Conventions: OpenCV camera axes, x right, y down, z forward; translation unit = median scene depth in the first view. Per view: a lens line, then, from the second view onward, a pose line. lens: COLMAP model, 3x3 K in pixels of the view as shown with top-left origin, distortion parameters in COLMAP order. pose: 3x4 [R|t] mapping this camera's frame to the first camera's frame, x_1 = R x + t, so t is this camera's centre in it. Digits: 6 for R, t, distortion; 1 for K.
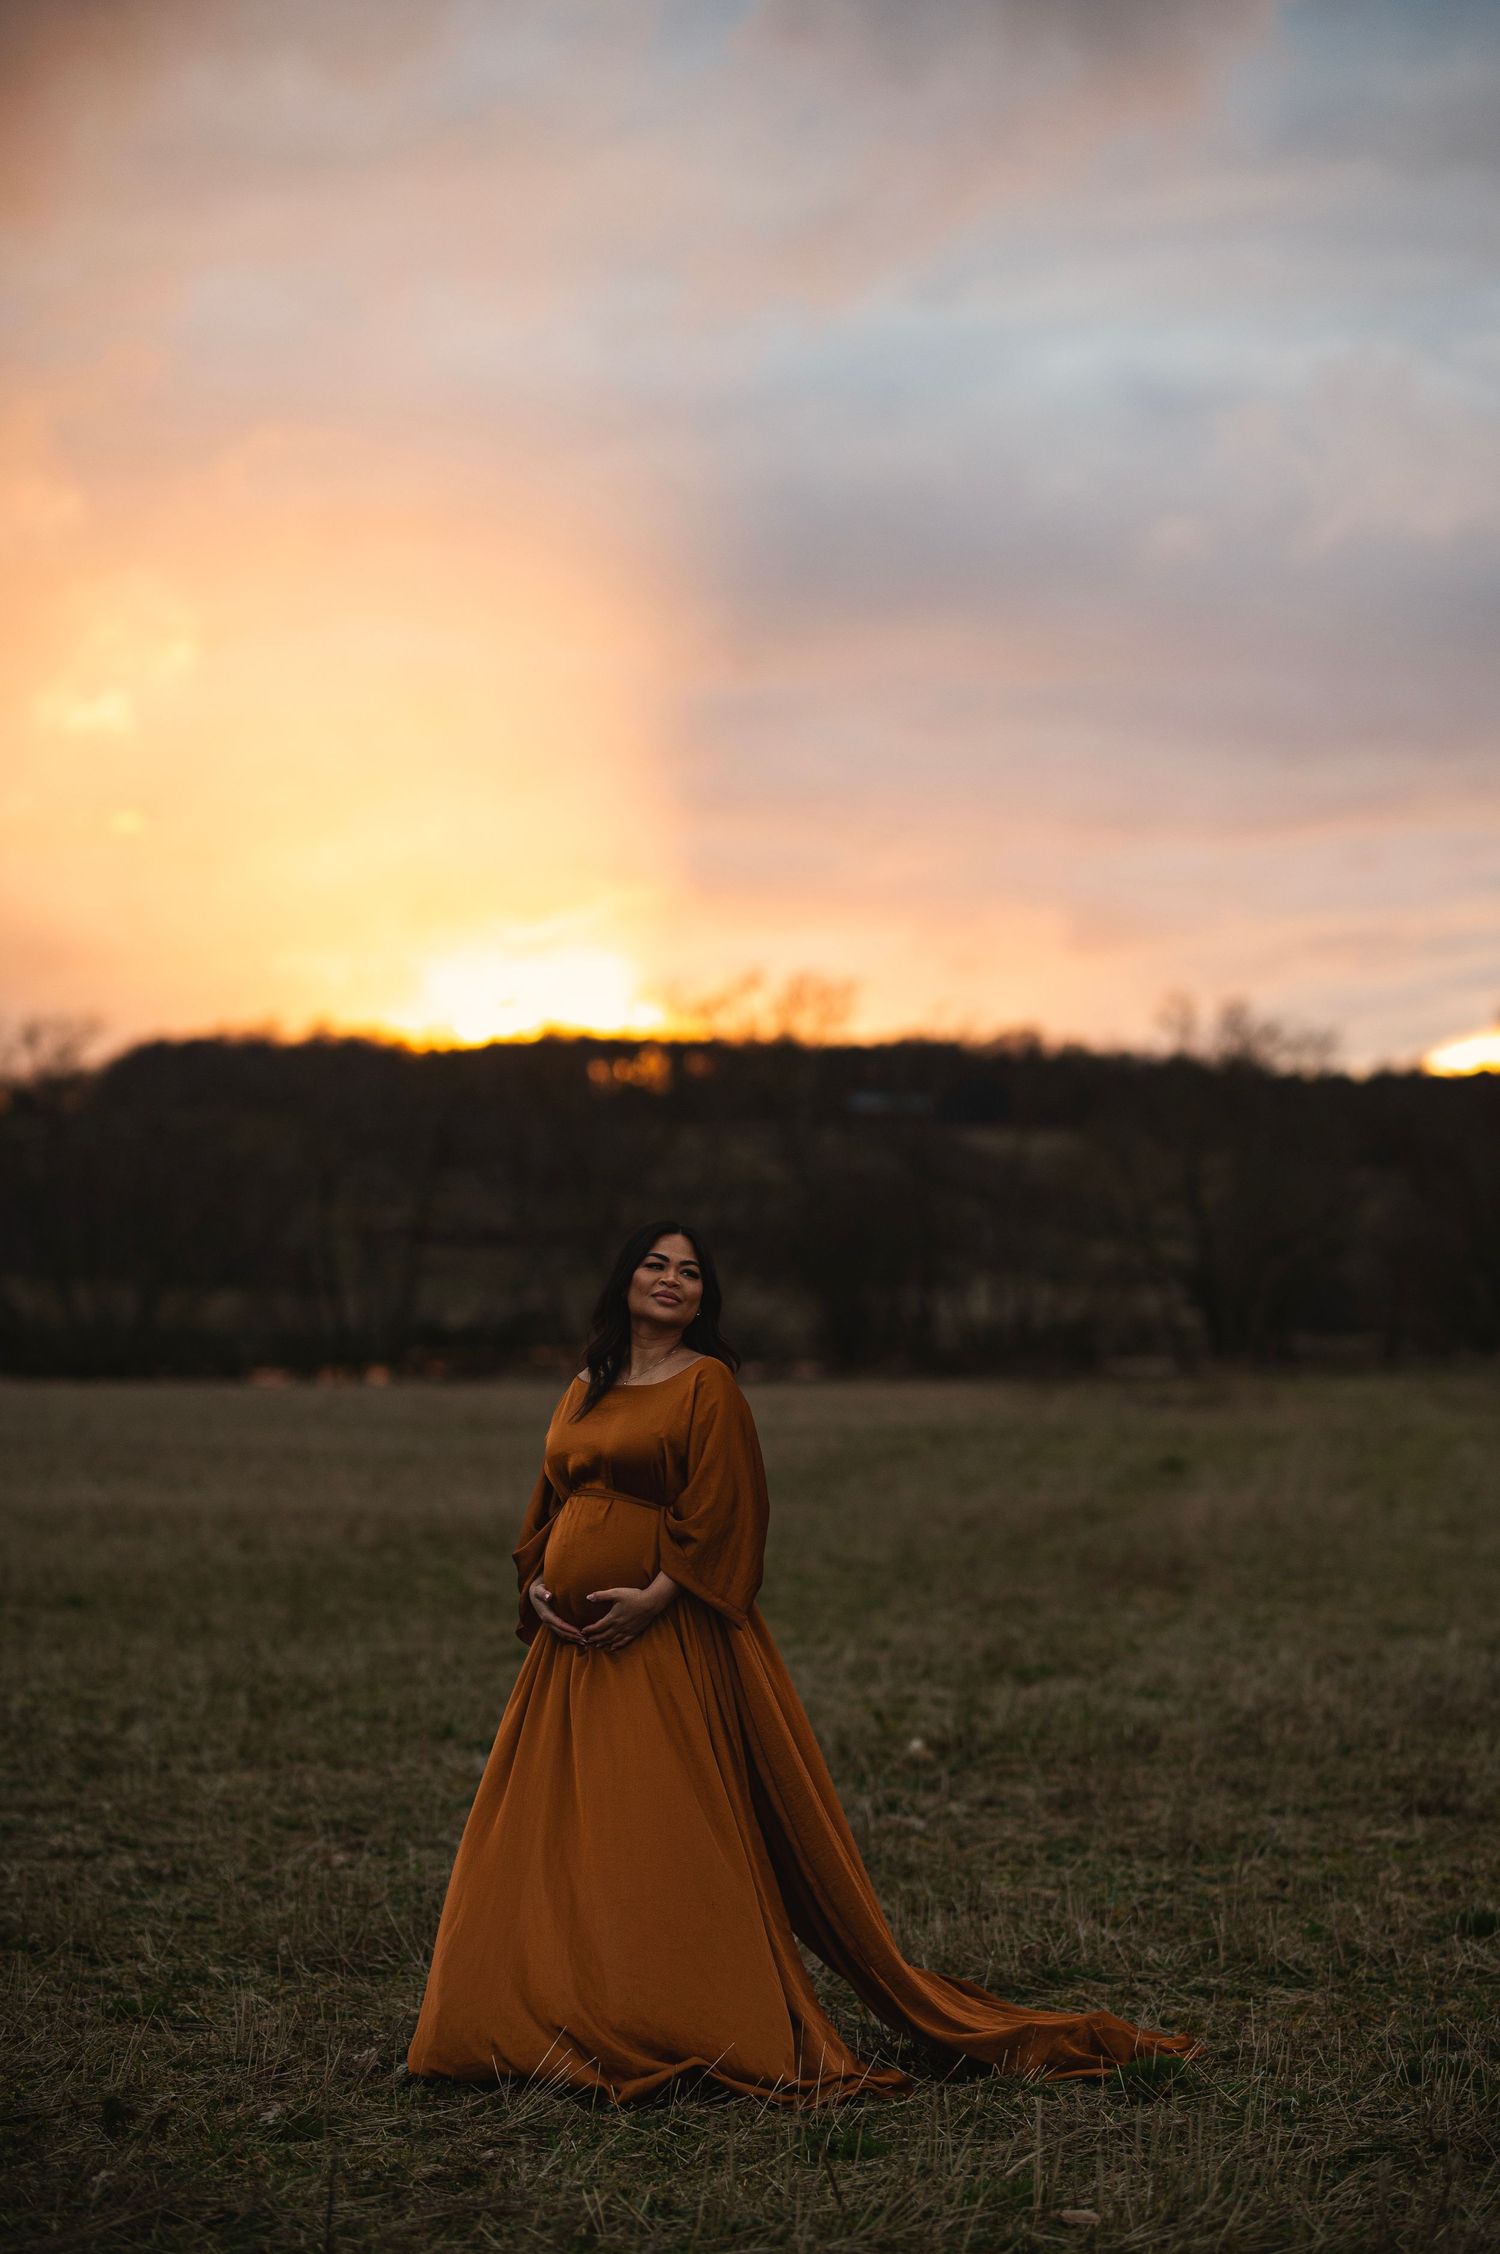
lens RADIAL K [[5529.8, 0, 750.0], [0, 5529.8, 1127.0], [0, 0, 1]] dist [-0.014343, -0.594871]
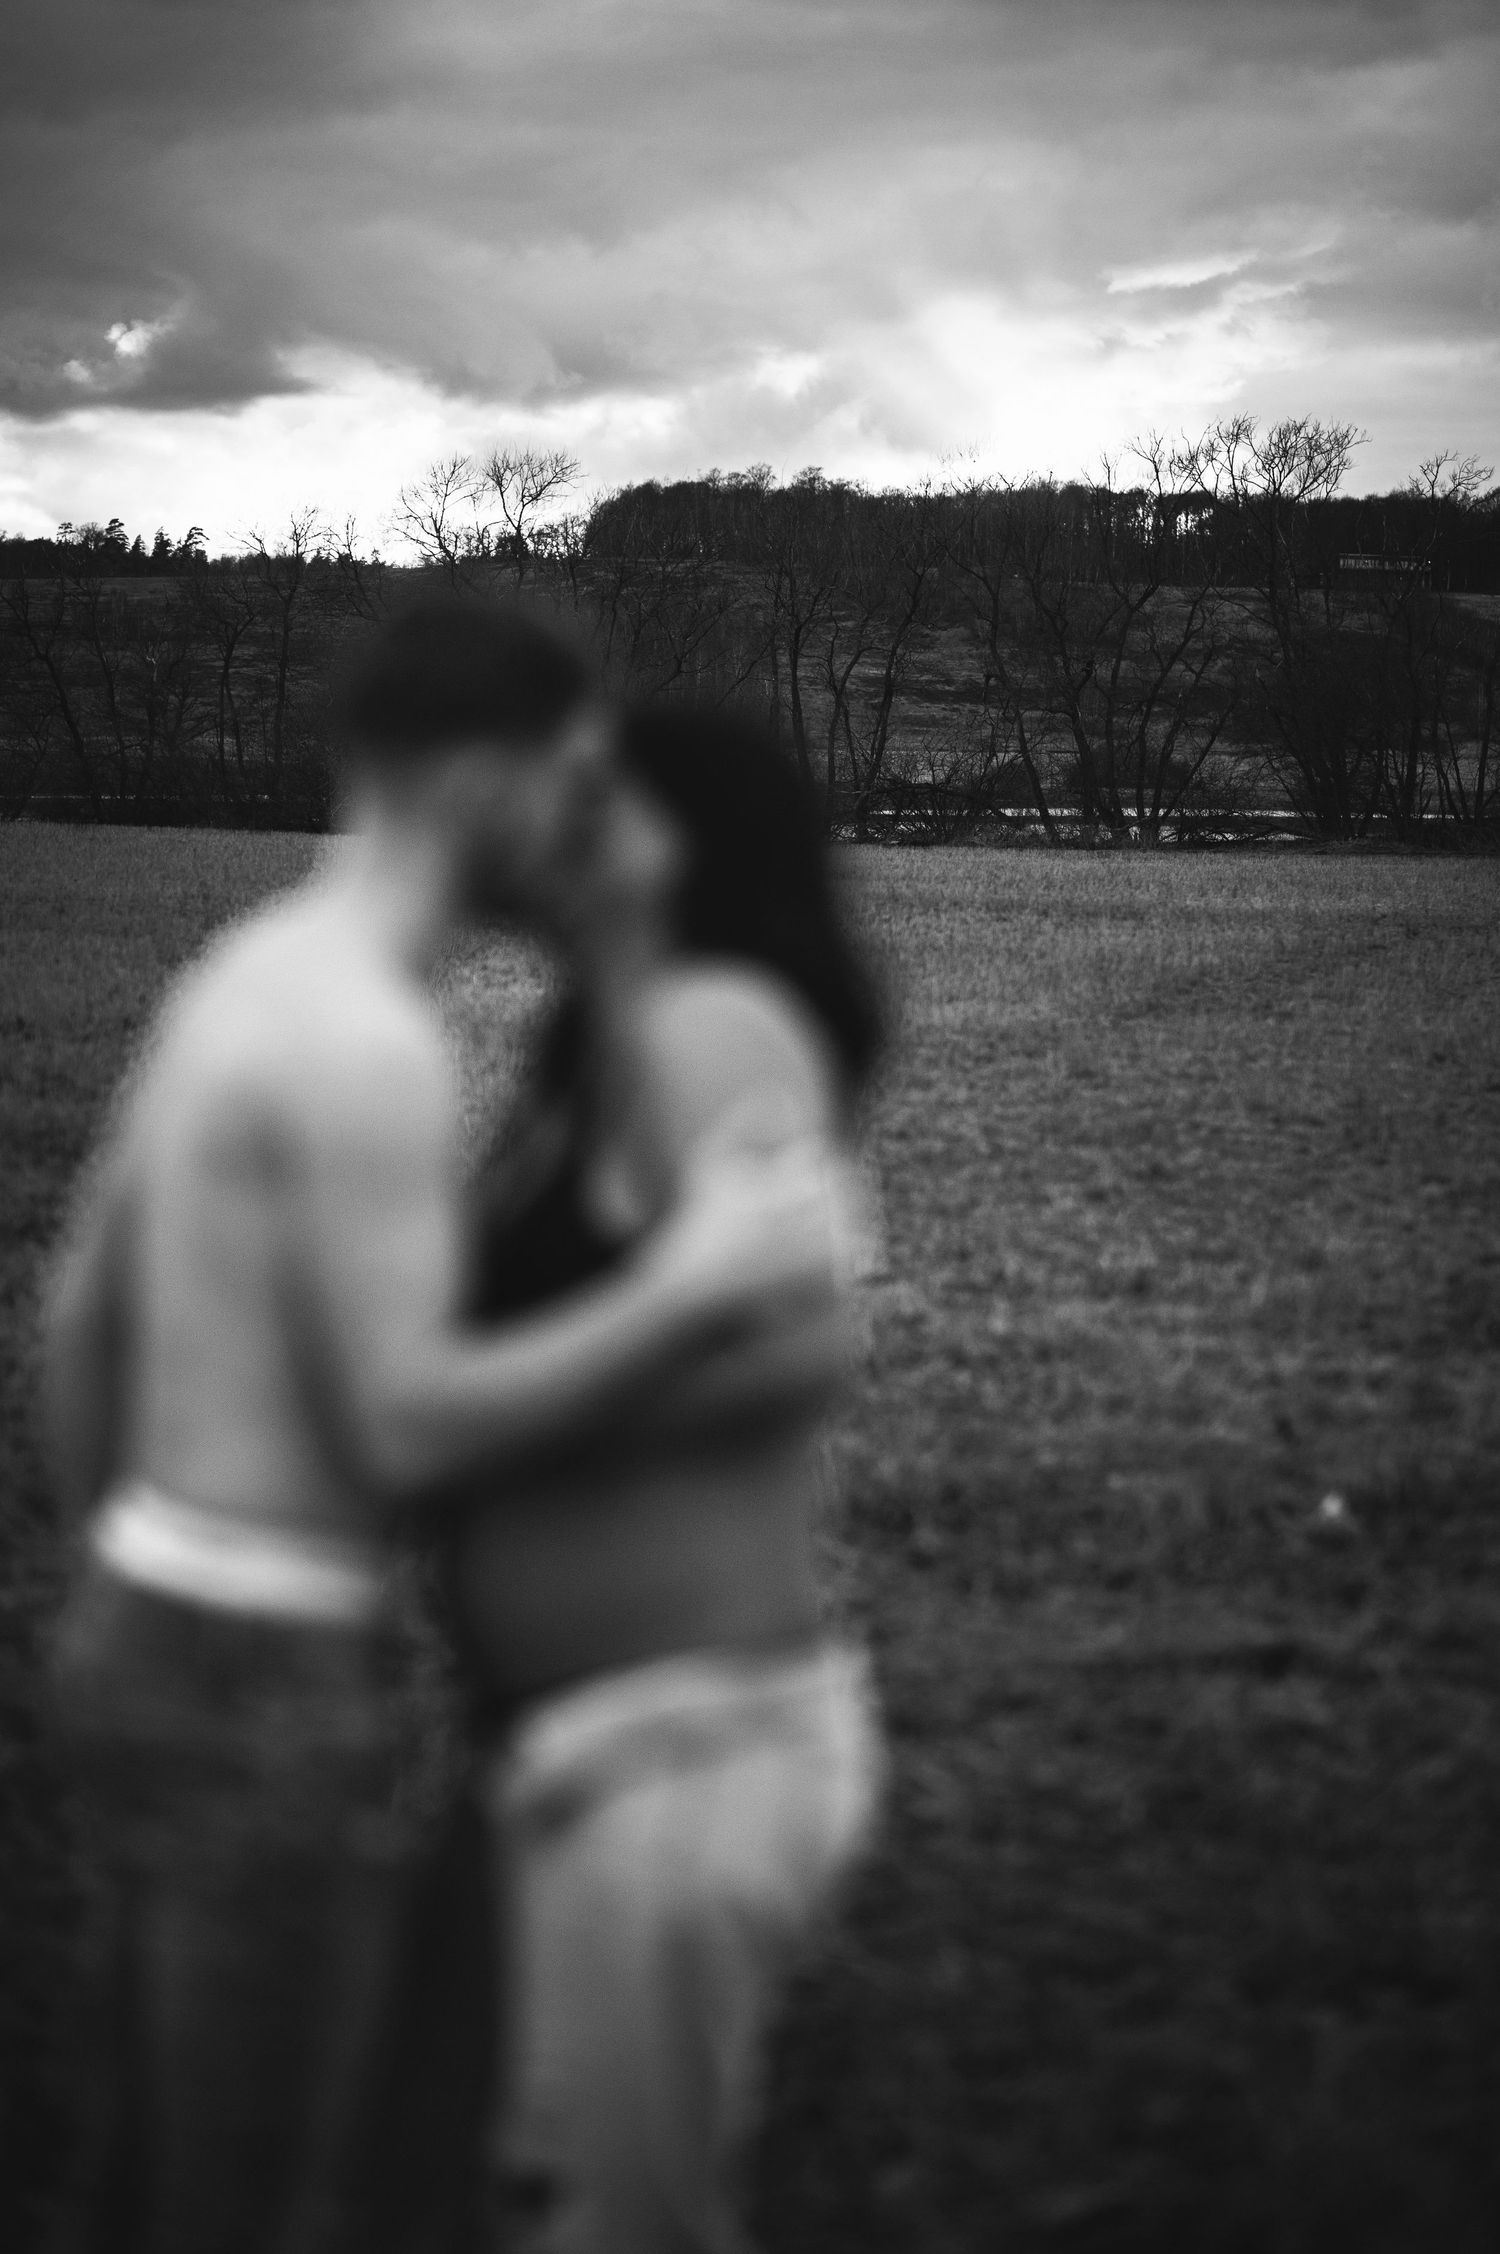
lens RADIAL K [[5529.8, 0, 750.0], [0, 5529.8, 1127.0], [0, 0, 1]] dist [-0.014343, -0.594871]
pose [[0.995977, 0.027429, -0.085308, 0.011124], [-0.018930, 0.994919, 0.098886, 0.004752], [0.087587, -0.096874, 0.991435, 0.250837]]
